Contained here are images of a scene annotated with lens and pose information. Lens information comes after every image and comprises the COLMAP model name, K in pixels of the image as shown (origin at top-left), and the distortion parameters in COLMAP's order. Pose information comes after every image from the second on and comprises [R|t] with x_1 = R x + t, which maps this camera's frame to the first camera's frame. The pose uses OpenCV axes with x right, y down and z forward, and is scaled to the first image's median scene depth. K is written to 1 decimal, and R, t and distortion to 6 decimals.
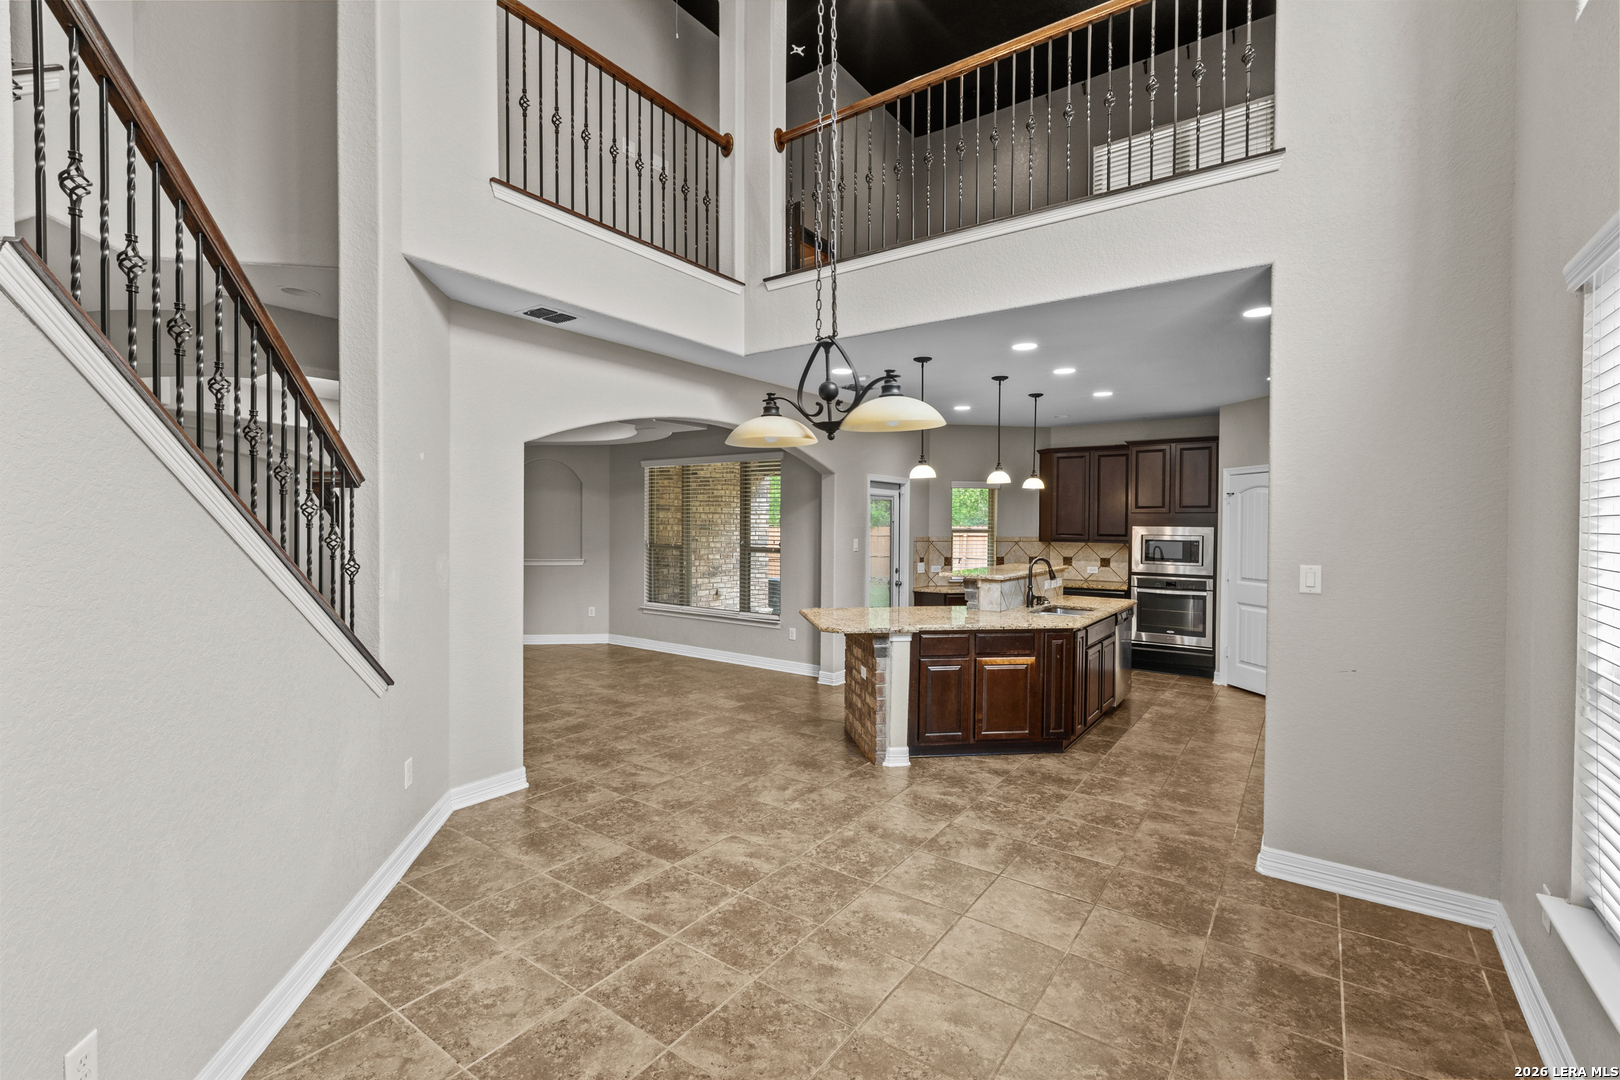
lens RADIAL K [[723.6, 0, 792.9], [0, 723.6, 534.0], [0, 0, 1]] dist [0.000738, -0.000433]
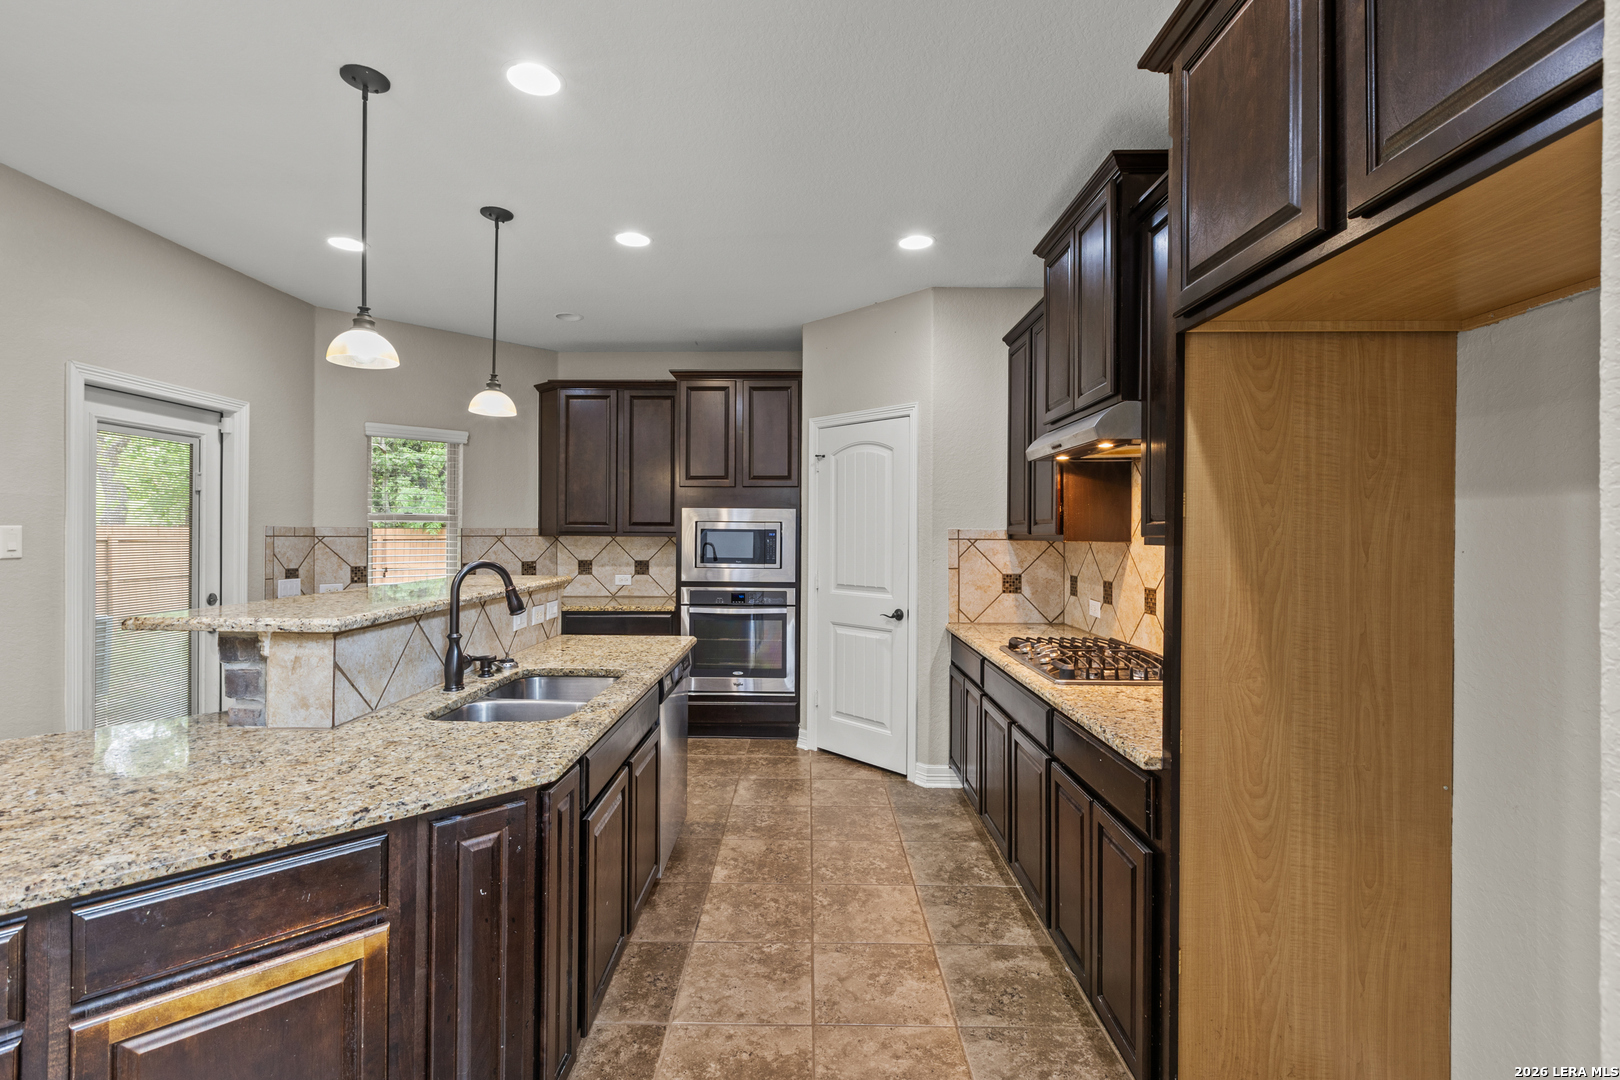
lens RADIAL K [[723.6, 0, 801.1], [0, 723.6, 530.0], [0, 0, 1]] dist [0.000738, -0.000433]
pose [[0.814384, -0.001109, 0.580325, 0.203026], [0.010063, 0.999875, -0.012211, 0.018103], [-0.580239, 0.015784, 0.814294, 0.459986]]
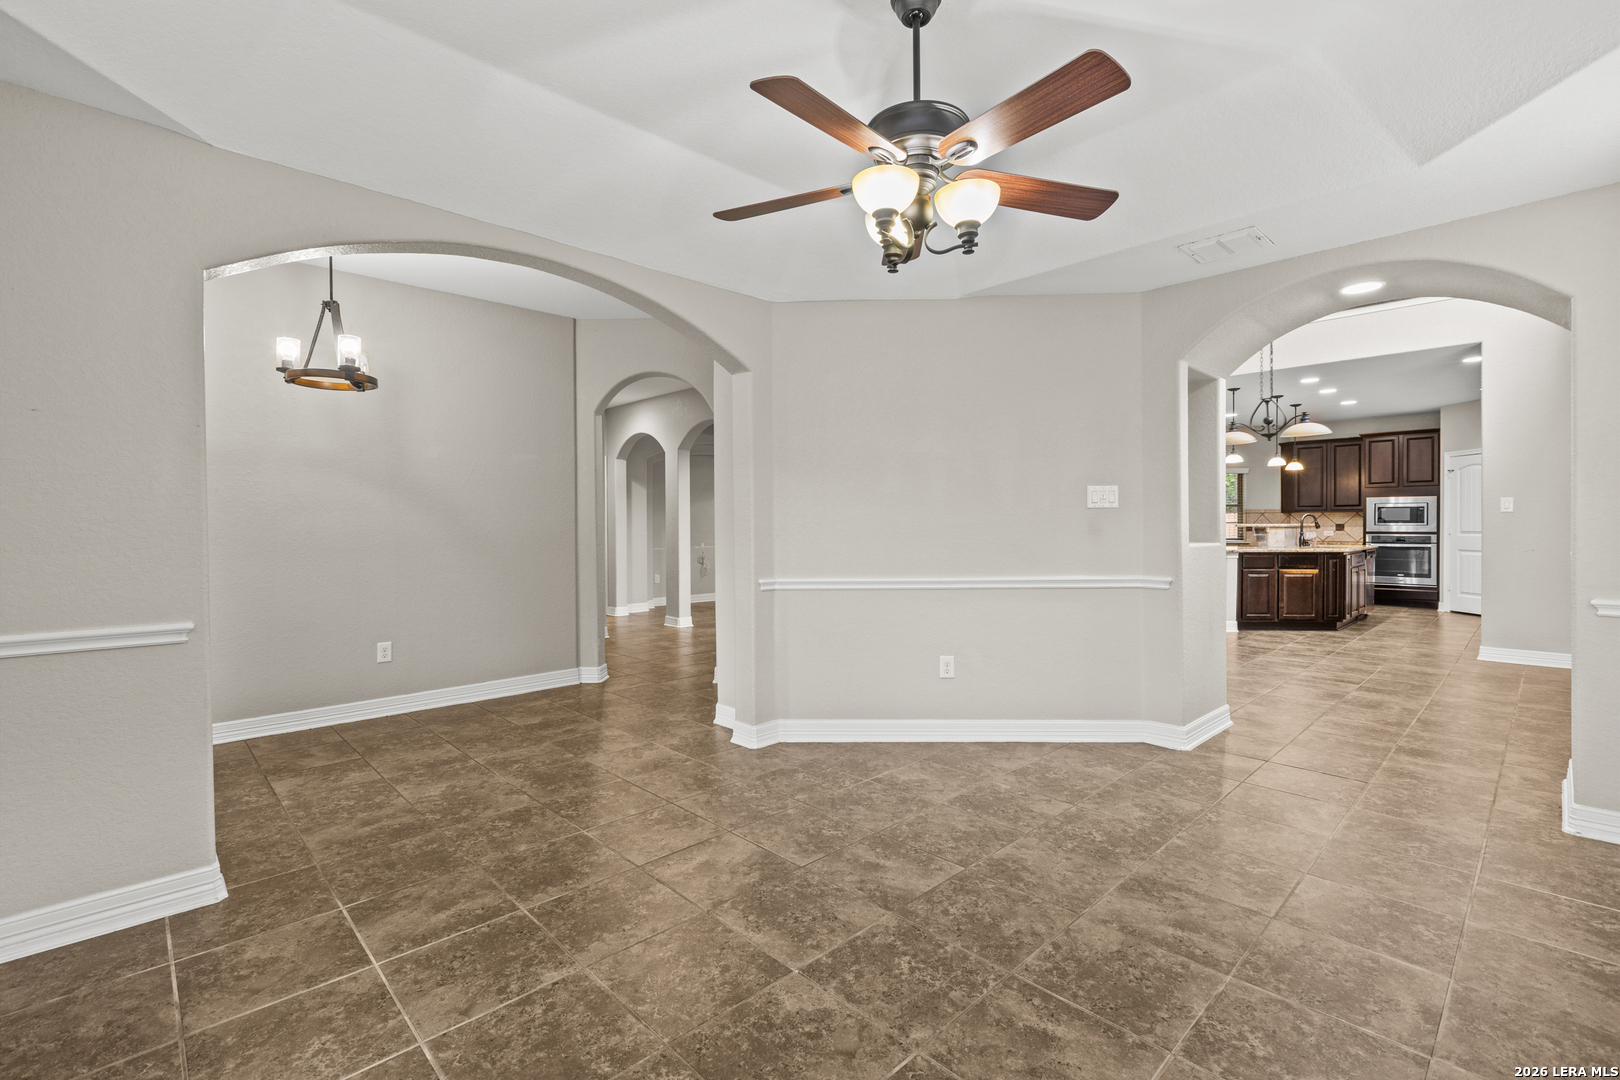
lens RADIAL K [[723.6, 0, 792.4], [0, 723.6, 530.9], [0, 0, 1]] dist [0.000738, -0.000433]
pose [[0.983180, -0.008449, -0.182442, -0.355415], [0.006868, 0.999933, -0.009299, 0.059980], [0.182508, 0.007889, 0.983173, -0.548134]]
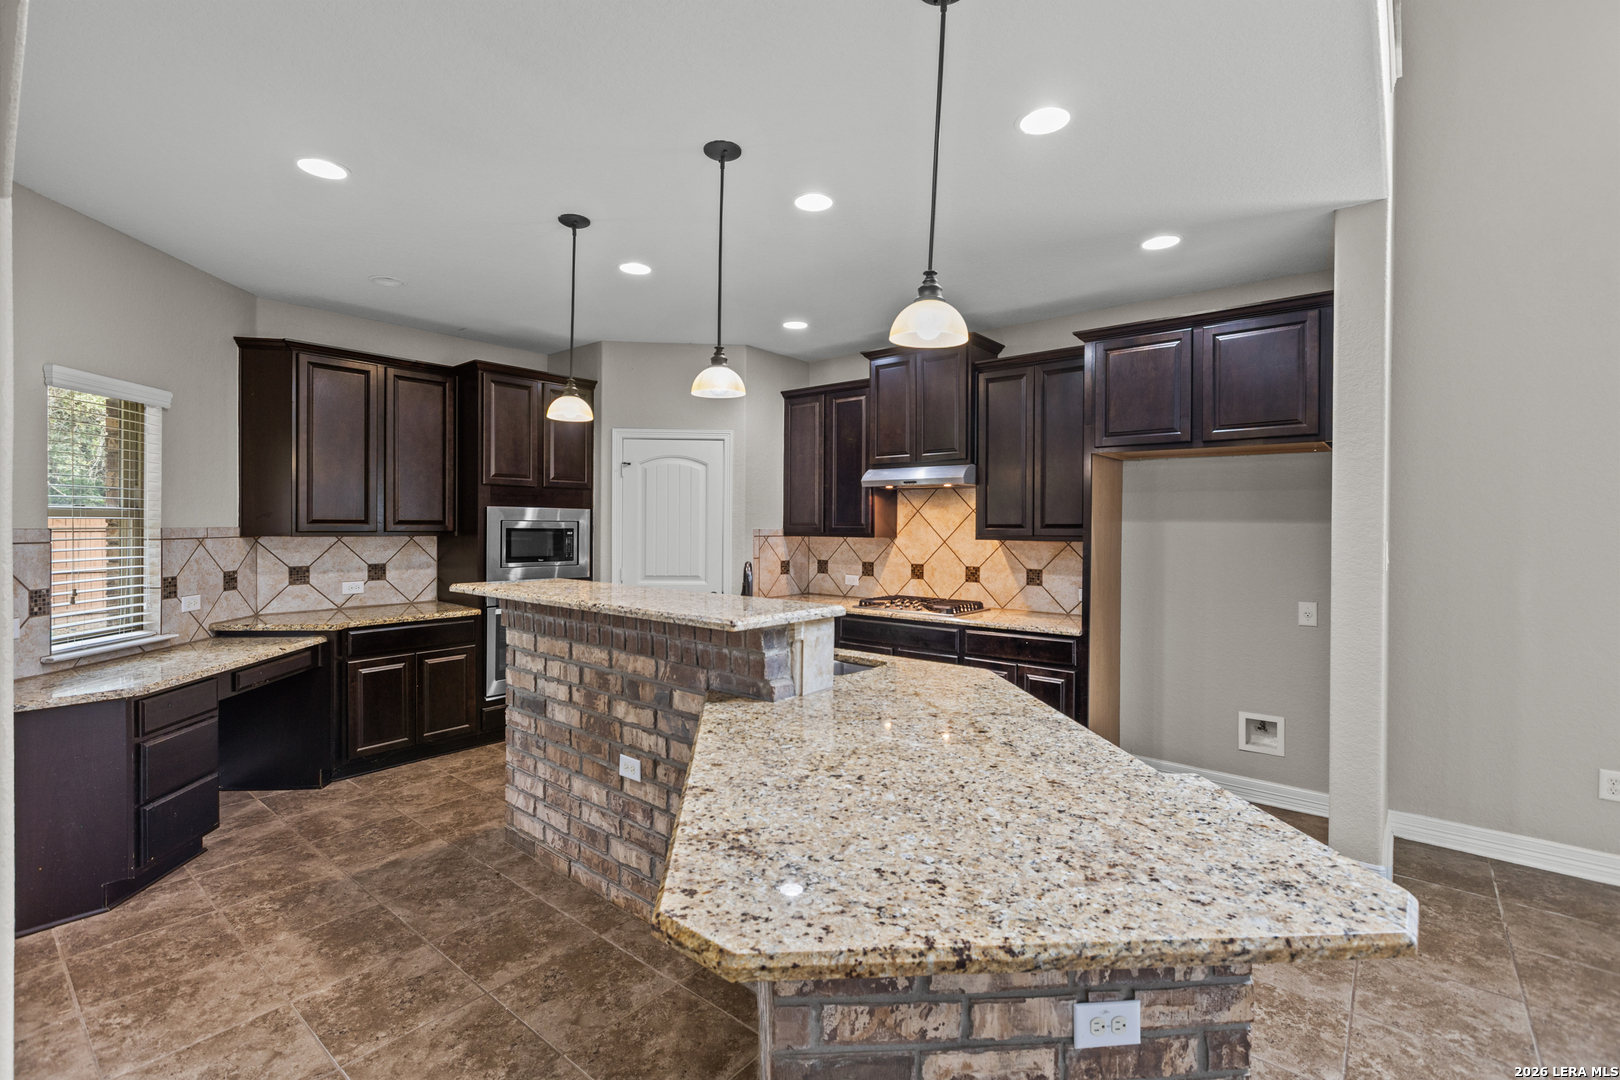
lens RADIAL K [[723.6, 0, 802.3], [0, 723.6, 529.4], [0, 0, 1]] dist [0.000738, -0.000433]
pose [[0.062909, -0.012995, 0.997935, -0.116923], [0.010192, 0.999871, 0.012378, 0.004056], [-0.997967, 0.009393, 0.063033, 0.746048]]
